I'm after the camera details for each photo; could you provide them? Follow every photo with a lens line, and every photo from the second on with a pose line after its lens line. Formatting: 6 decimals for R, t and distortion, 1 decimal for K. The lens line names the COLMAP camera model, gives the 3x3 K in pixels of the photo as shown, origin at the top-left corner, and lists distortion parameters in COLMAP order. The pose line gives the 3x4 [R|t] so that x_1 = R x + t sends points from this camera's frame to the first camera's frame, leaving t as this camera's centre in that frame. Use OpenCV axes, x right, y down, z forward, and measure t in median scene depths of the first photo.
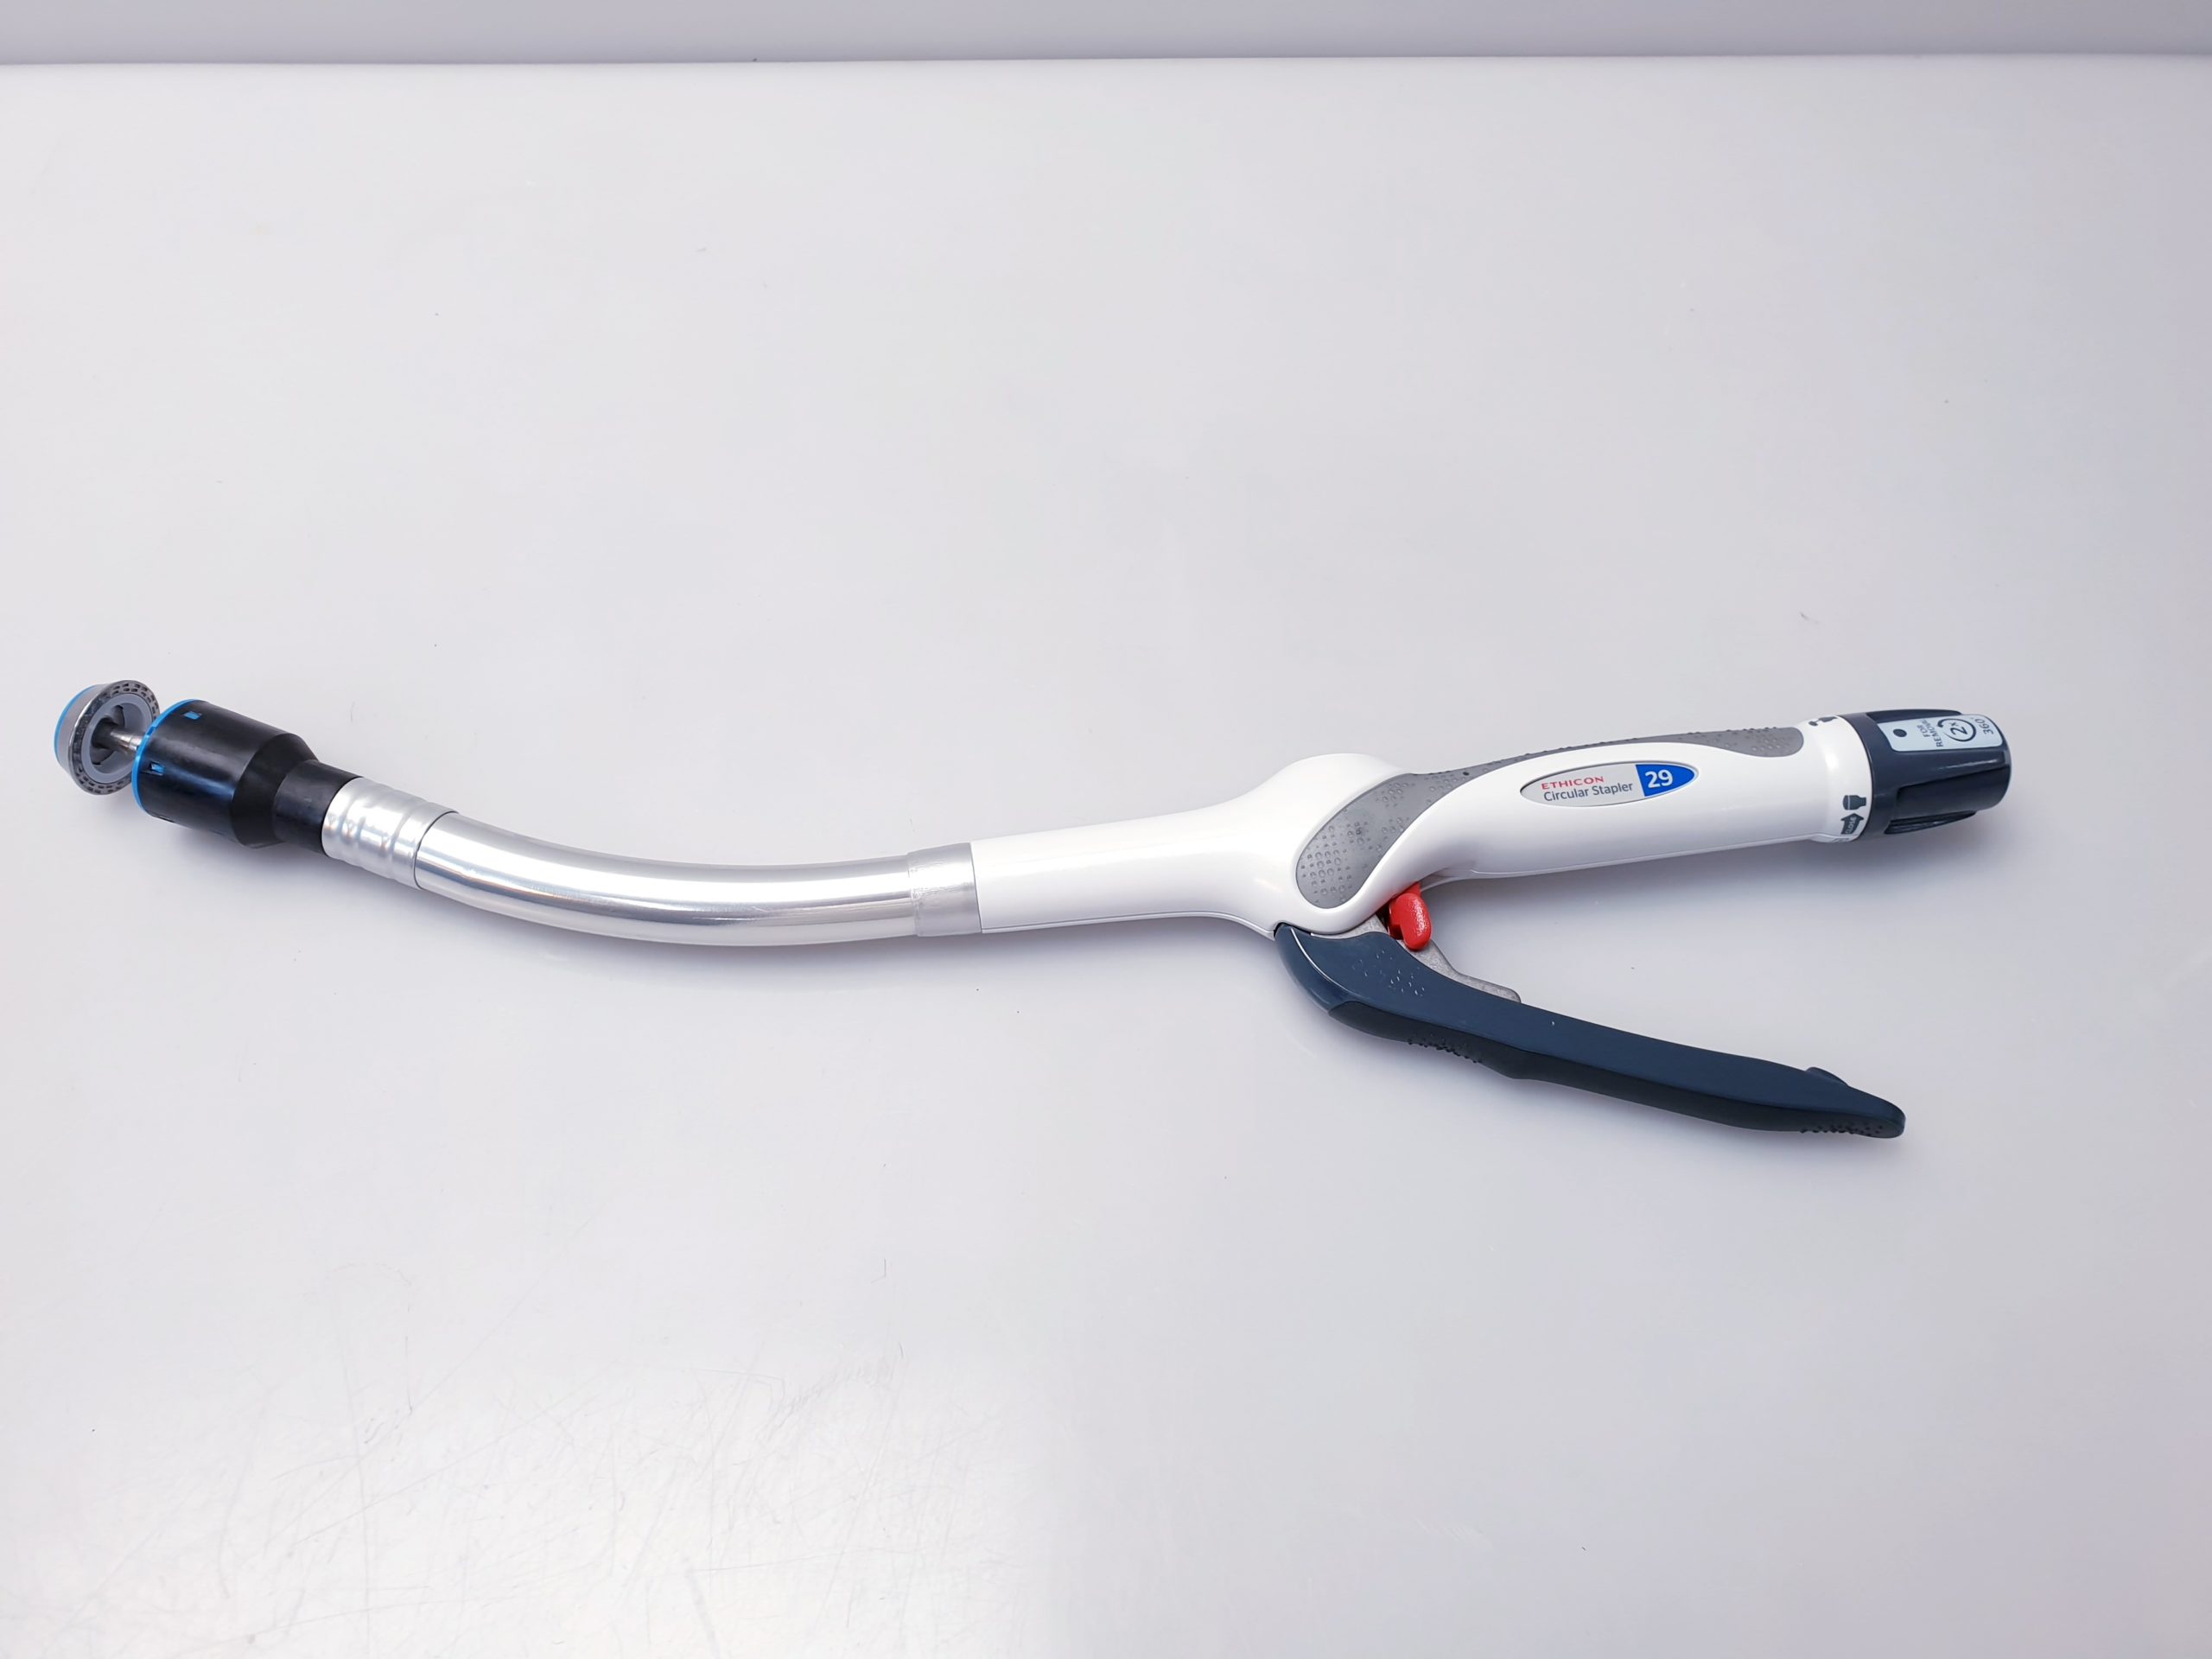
lens RADIAL K [[1657.0, 0, 1106.0], [0, 1657.0, 829.5], [0, 0, 1]] dist [0.007119, 0.000589]
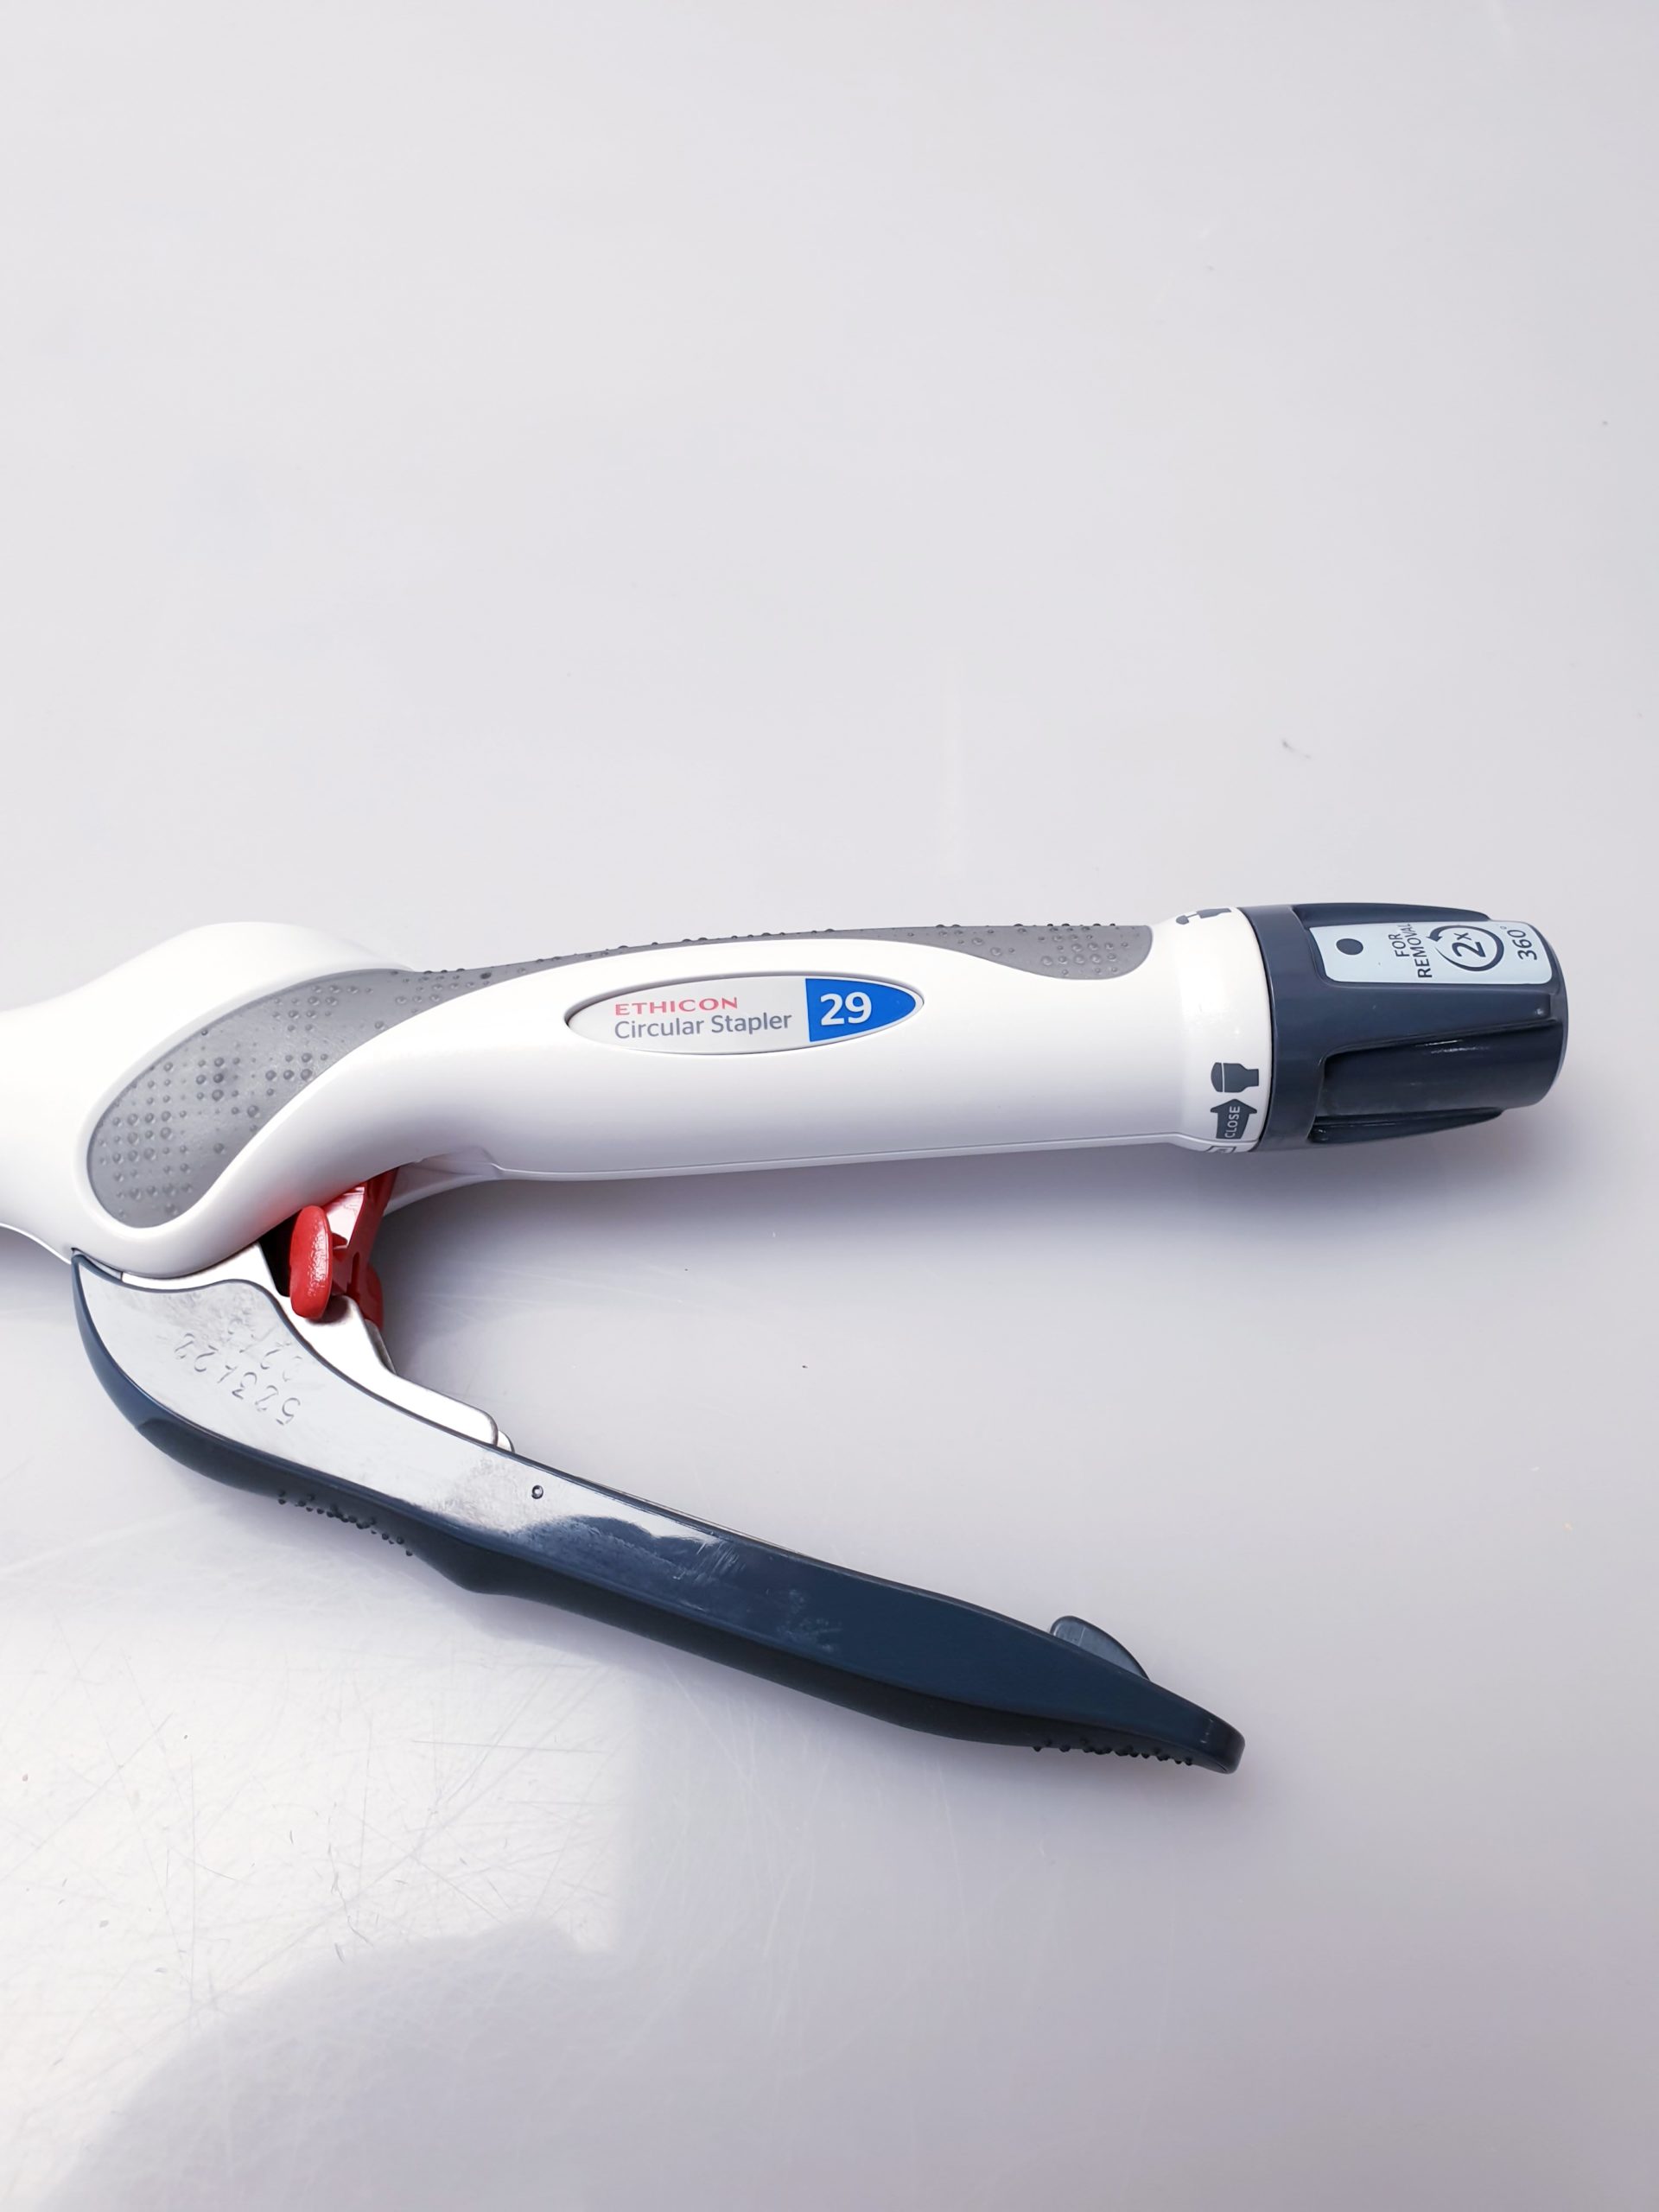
lens RADIAL K [[1701.1, 0, 857.4], [0, 1701.1, 1102.1], [0, 0, 1]] dist [0.074627, -0.001622]
pose [[0.997879, 0.060085, -0.025040, 0.349354], [-0.059326, 0.997786, 0.030055, -0.017780], [0.026790, -0.028506, 0.999235, 0.476810]]
